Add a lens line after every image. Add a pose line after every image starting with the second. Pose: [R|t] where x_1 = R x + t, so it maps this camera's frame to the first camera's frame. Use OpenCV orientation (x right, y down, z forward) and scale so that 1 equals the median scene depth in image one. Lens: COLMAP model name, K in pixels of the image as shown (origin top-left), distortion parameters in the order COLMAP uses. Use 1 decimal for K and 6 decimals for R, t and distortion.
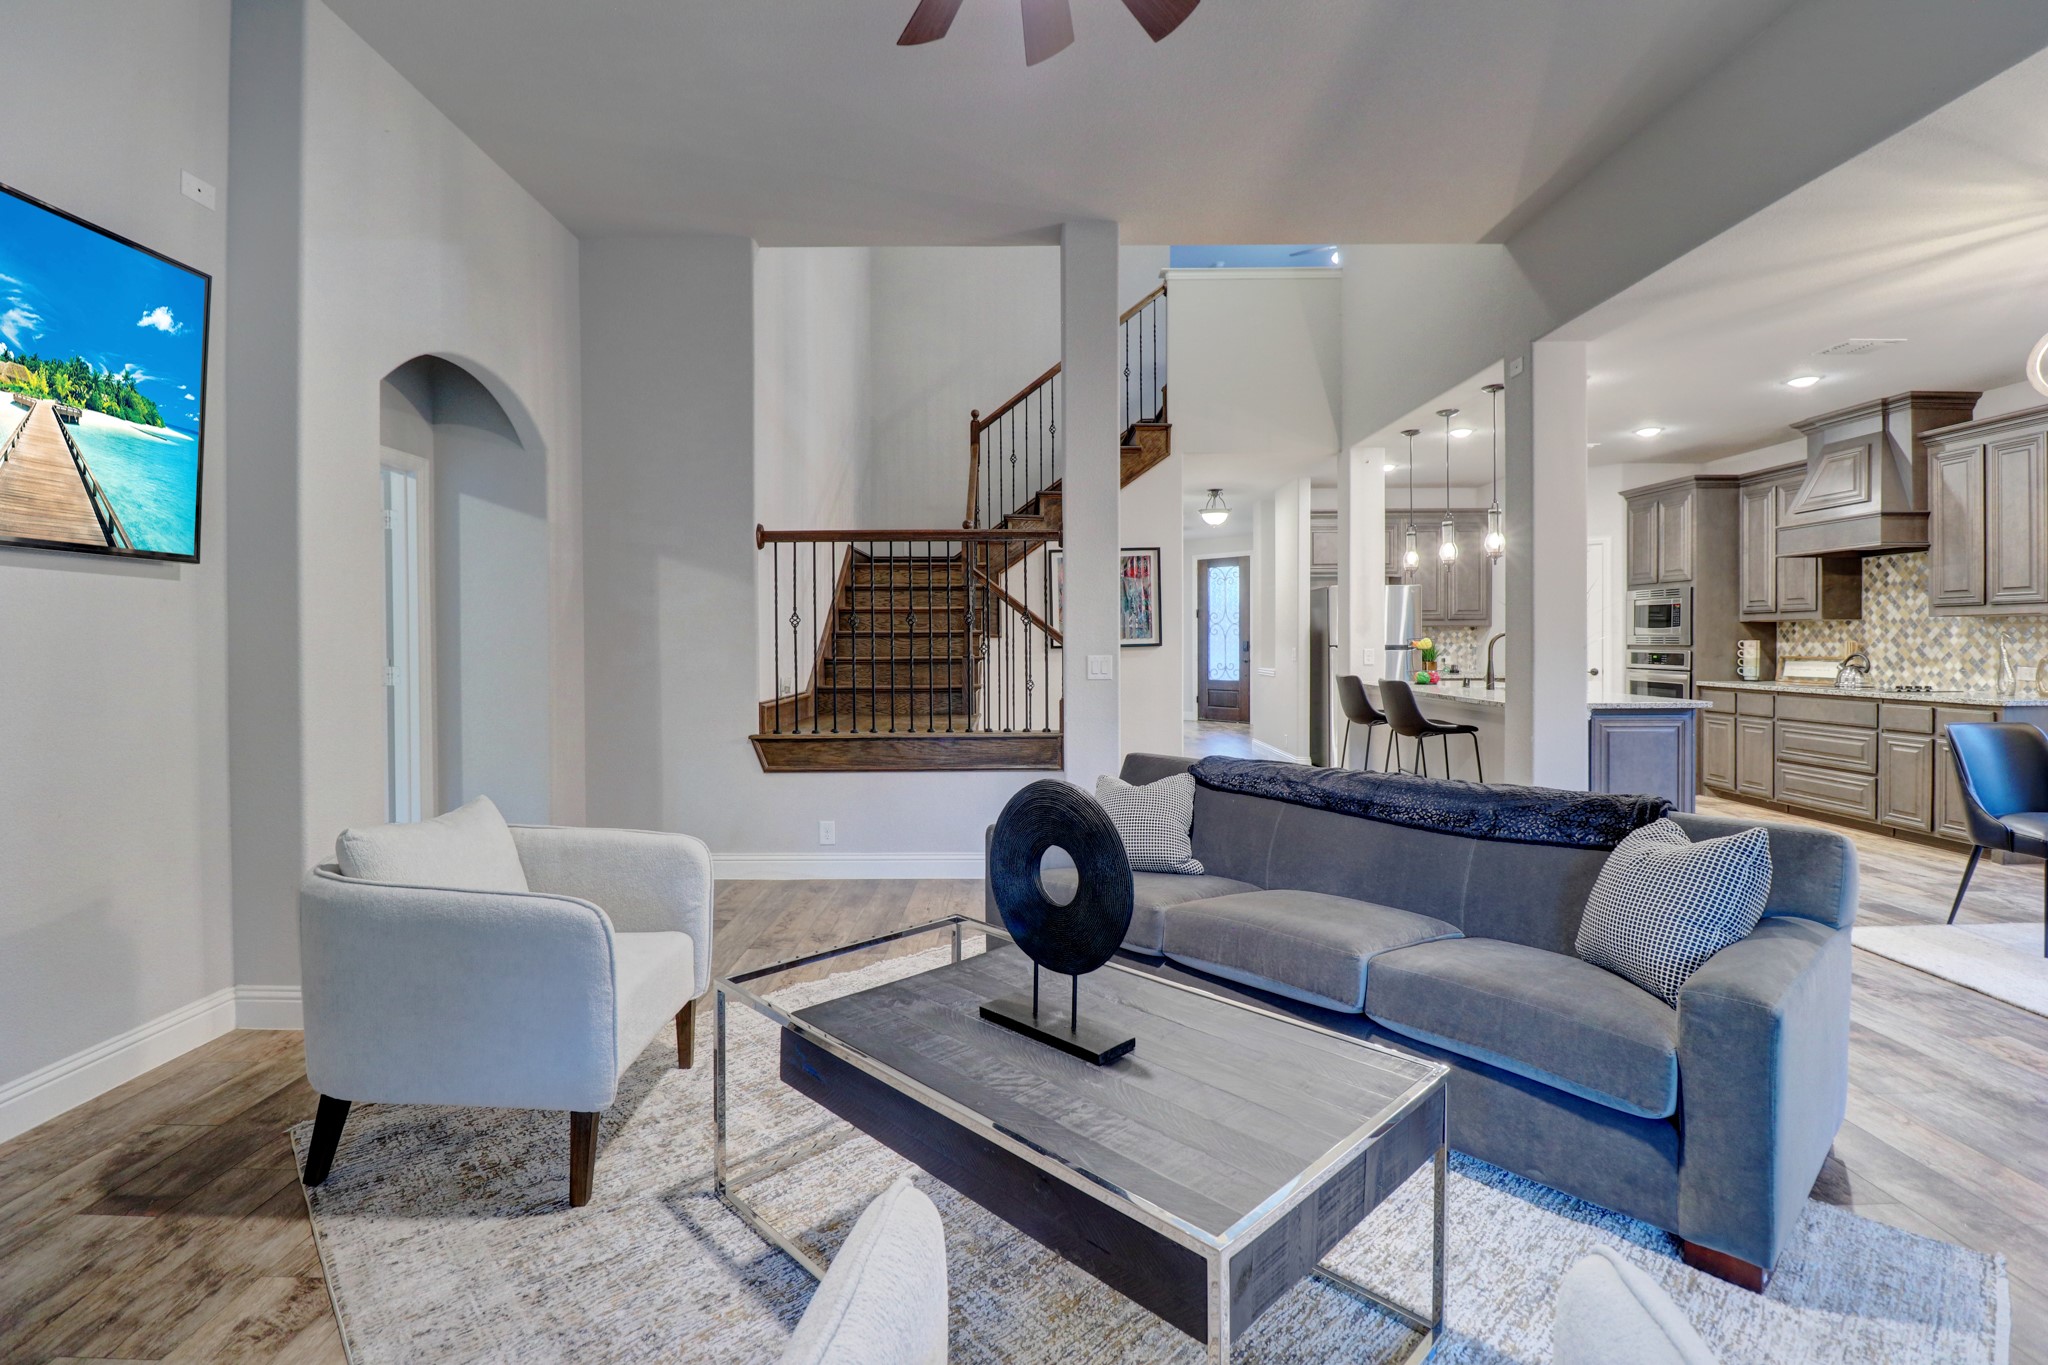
lens RADIAL K [[950.6, 0, 1015.8], [0, 950.6, 652.4], [0, 0, 1]] dist [-0.016521, -0.007606]
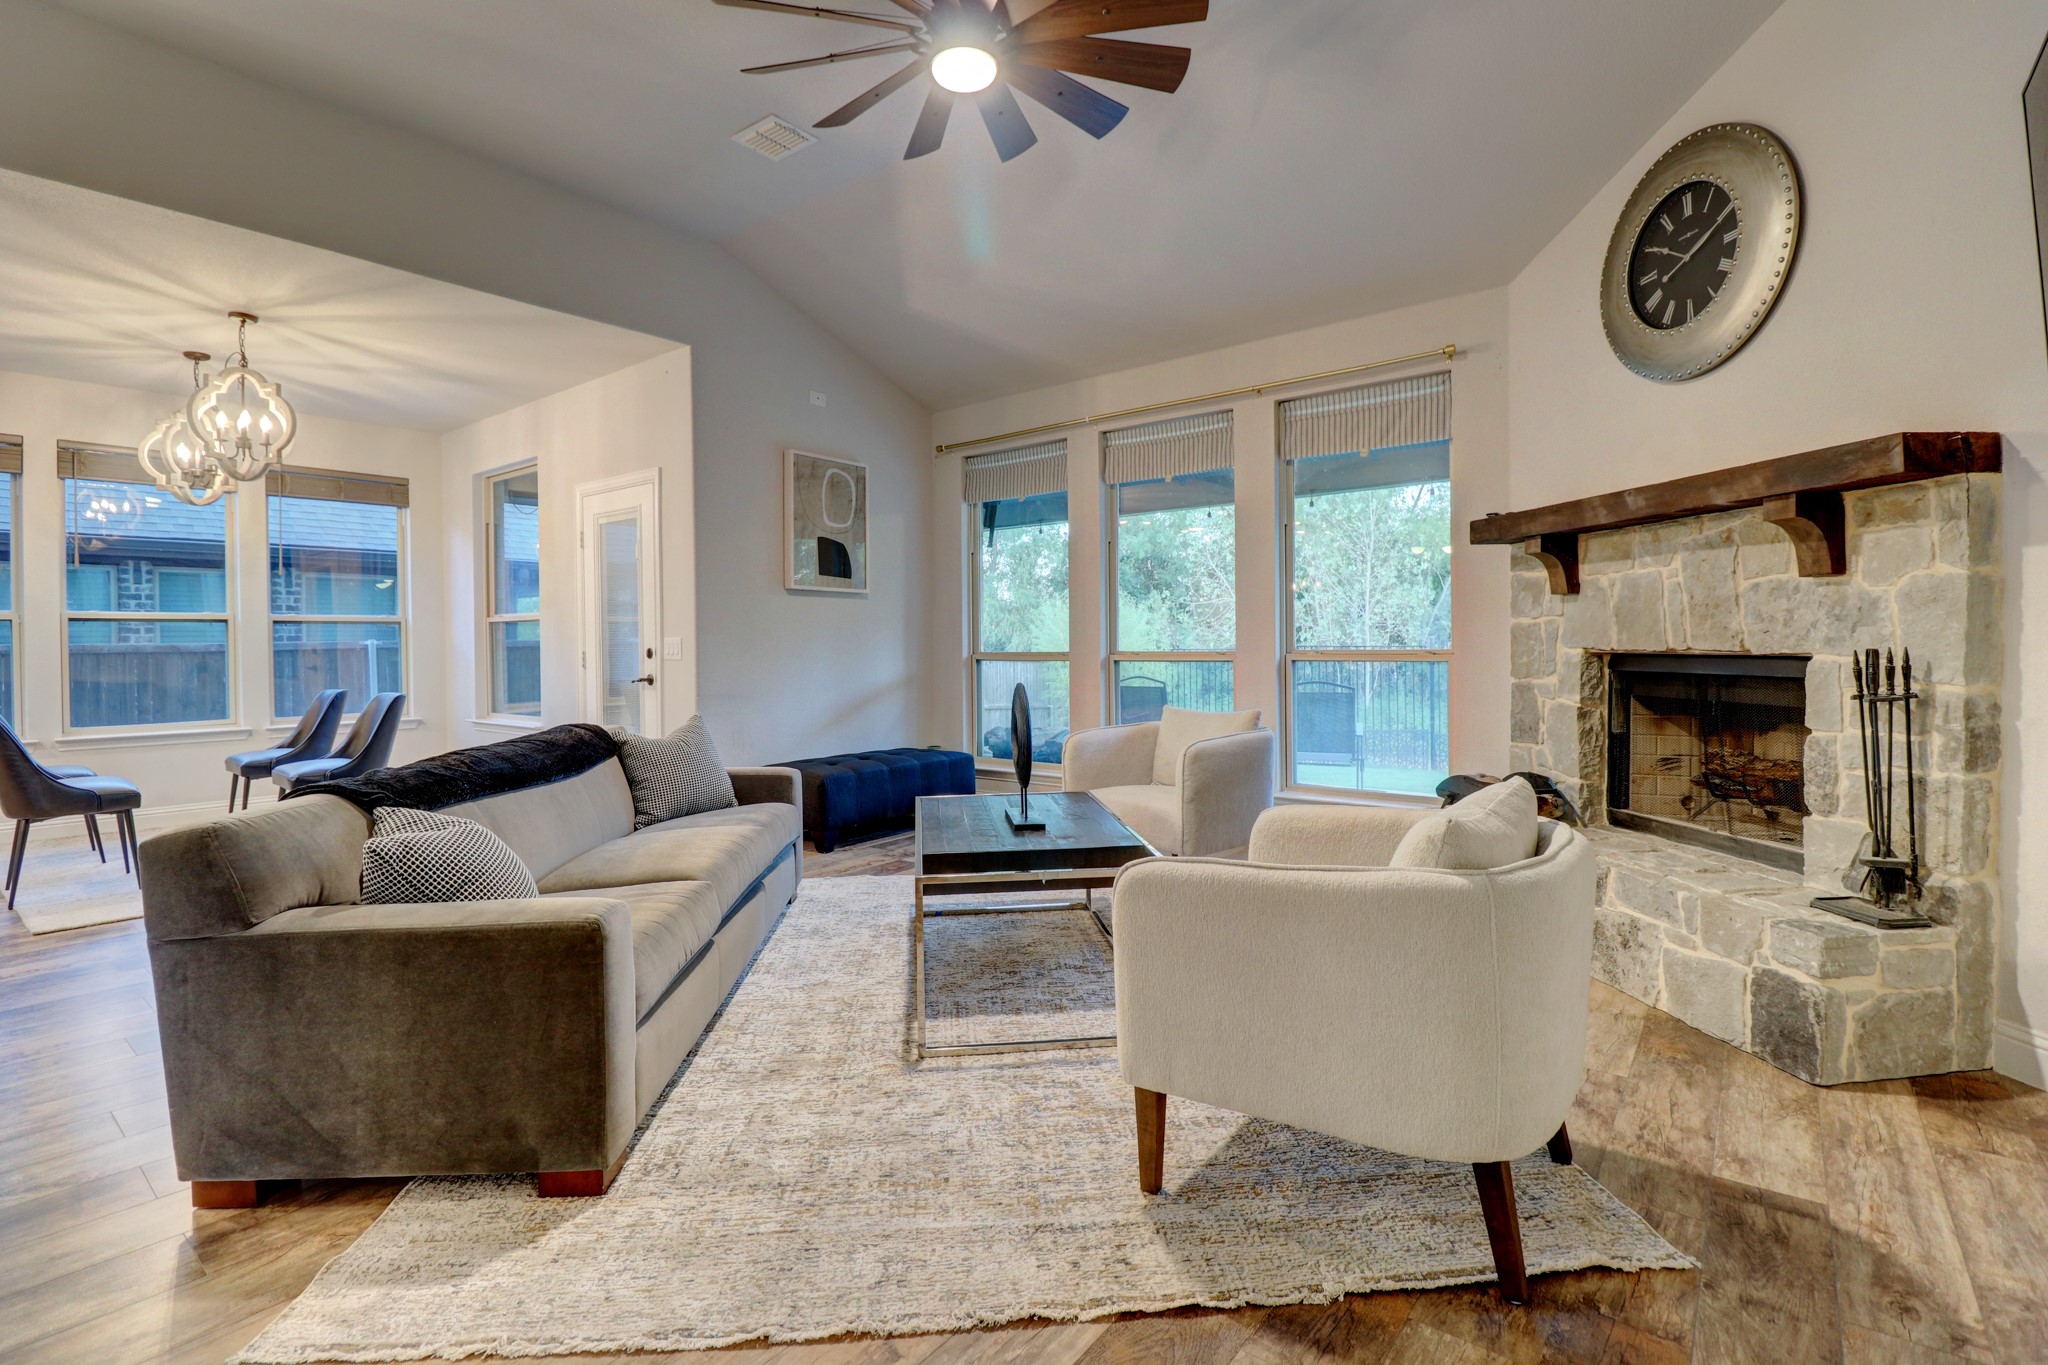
lens RADIAL K [[941.6, 0, 1016.1], [0, 941.6, 646.0], [0, 0, 1]] dist [-0.002596, -0.011403]
pose [[-0.784972, 0.009835, 0.619453, -0.319244], [0.021449, 0.999706, 0.011308, 0.012593], [-0.619159, 0.022163, -0.784953, 0.721939]]
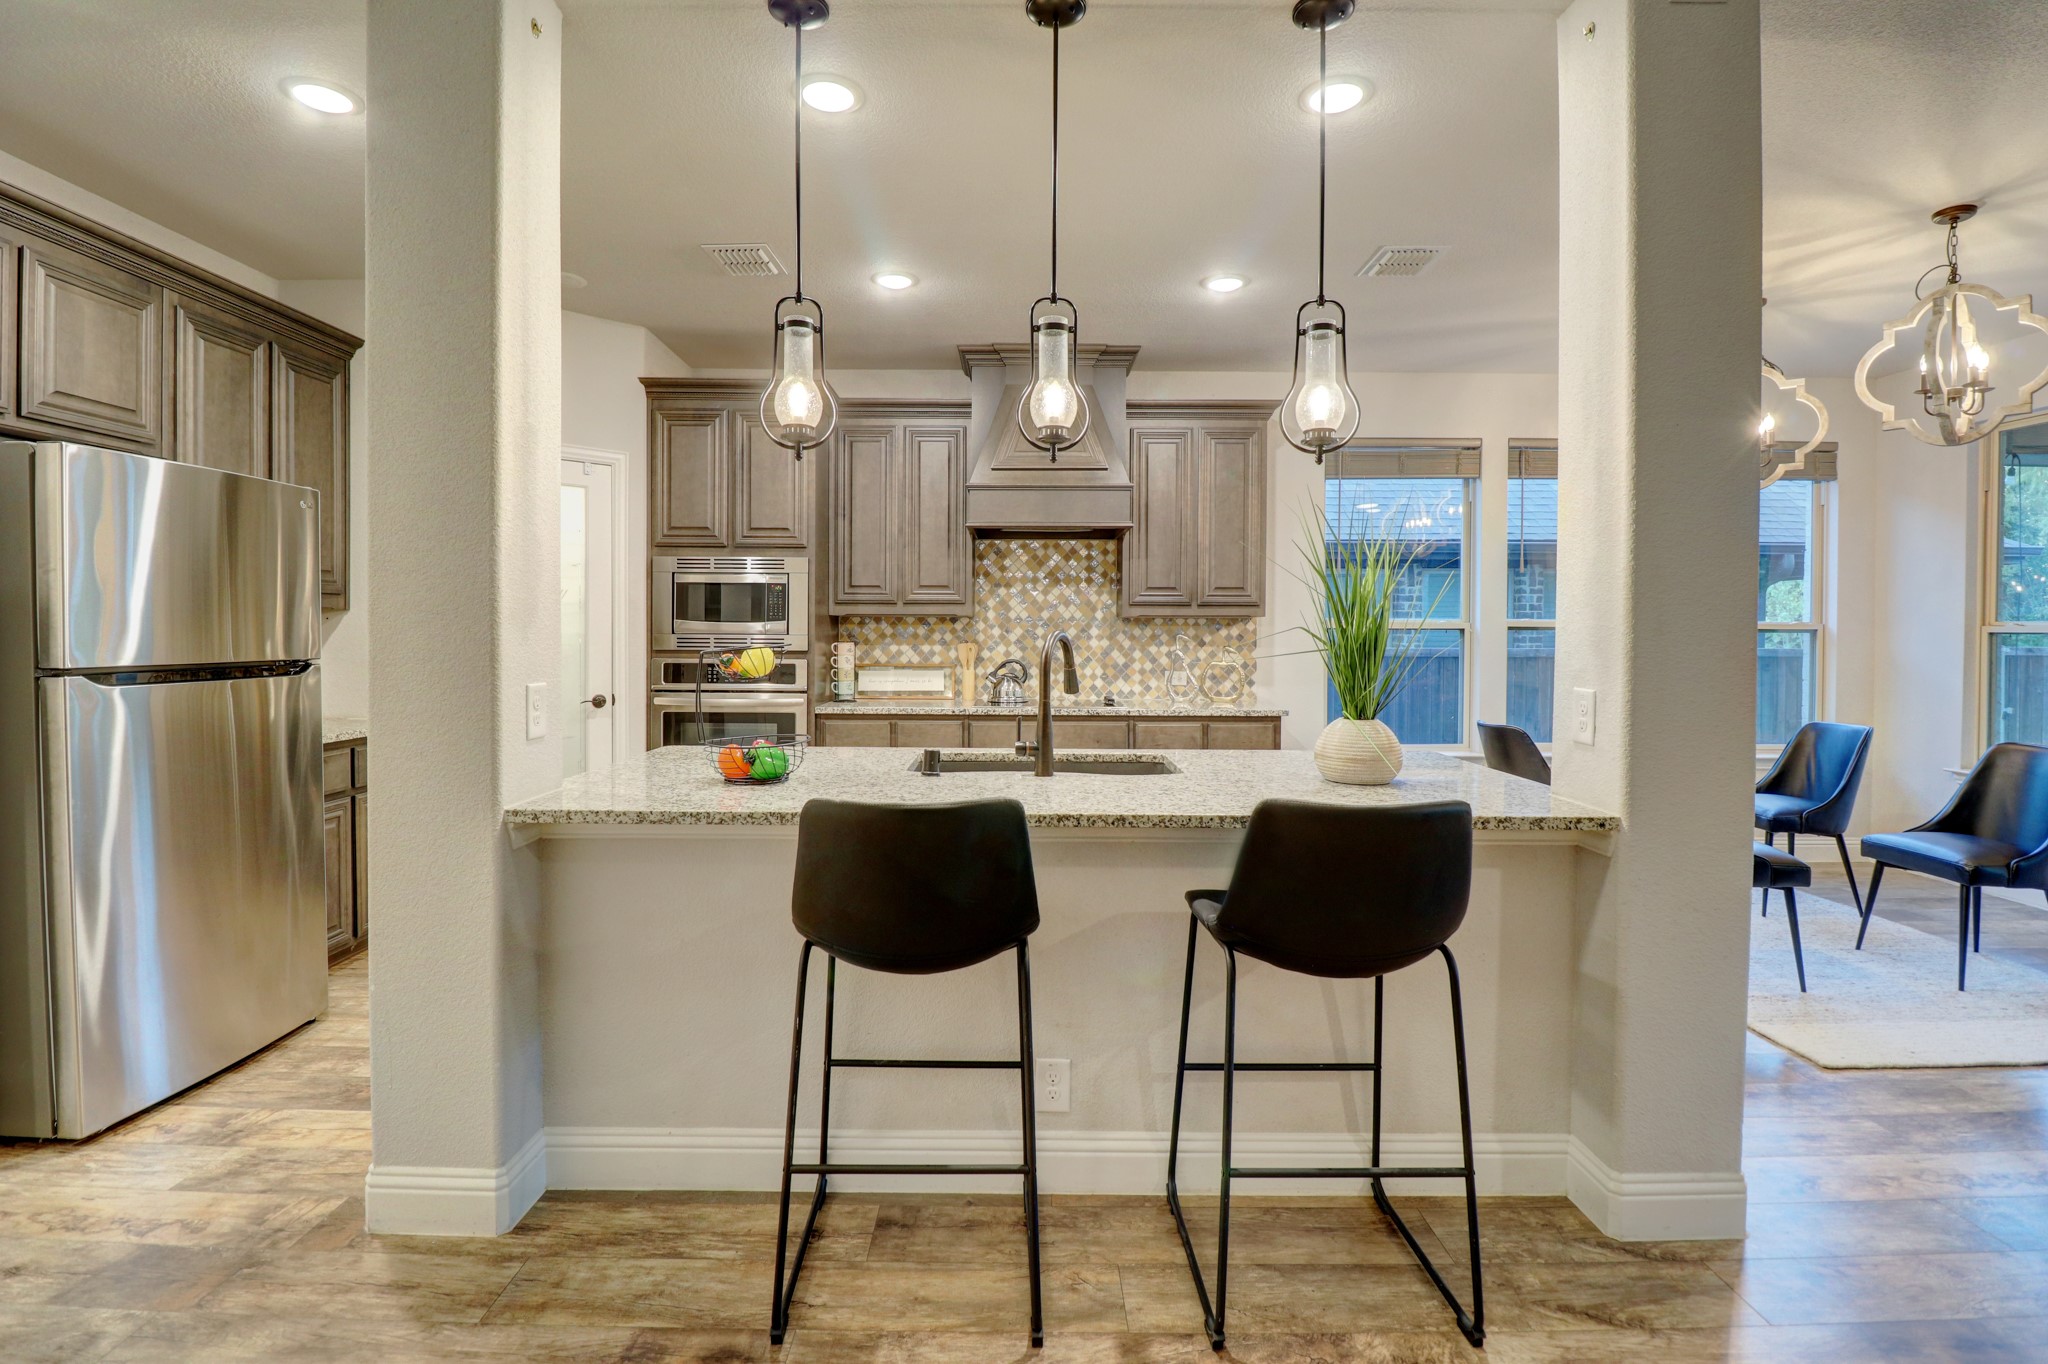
lens RADIAL K [[941.6, 0, 1016.1], [0, 941.6, 645.5], [0, 0, 1]] dist [-0.002596, -0.011403]
pose [[-0.004905, -0.011579, 0.999921, 0.107224], [0.007641, 0.999903, 0.011616, -0.021086], [-0.999959, 0.007698, -0.004816, 1.050710]]
